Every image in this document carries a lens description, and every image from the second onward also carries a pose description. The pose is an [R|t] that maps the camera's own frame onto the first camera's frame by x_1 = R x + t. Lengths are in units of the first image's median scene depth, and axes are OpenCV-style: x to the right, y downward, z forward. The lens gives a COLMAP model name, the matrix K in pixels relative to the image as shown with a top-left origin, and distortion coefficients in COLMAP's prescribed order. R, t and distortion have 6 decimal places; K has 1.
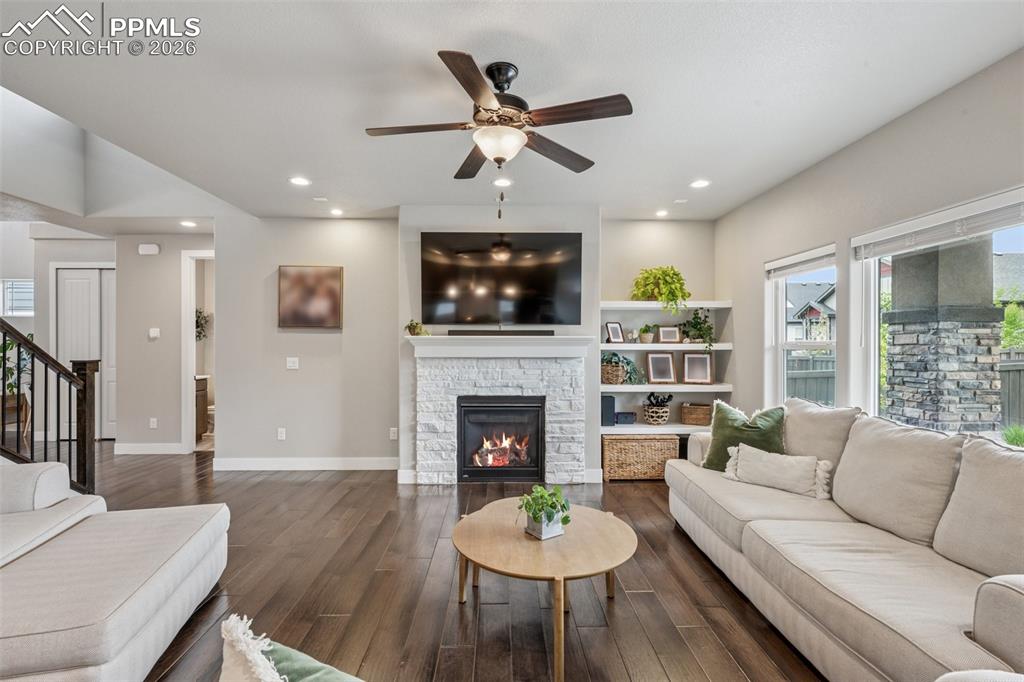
lens RADIAL K [[471.3, 0, 512.0], [0, 471.3, 341.0], [0, 0, 1]] dist [-0.001417, -0.000010]
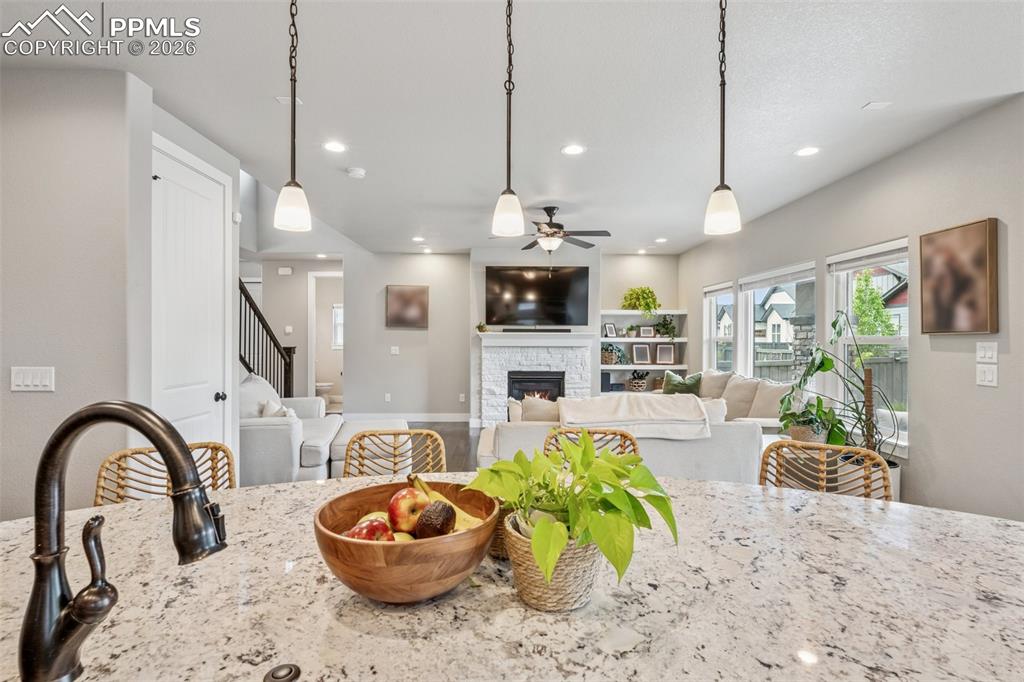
lens RADIAL K [[489.2, 0, 511.9], [0, 489.2, 335.1], [0, 0, 1]] dist [0.003046, 0.000106]
pose [[0.999958, 0.002373, -0.008836, -0.084749], [-0.002382, 0.999997, -0.001009, -0.000751], [0.008833, 0.001030, 0.999960, -0.578638]]
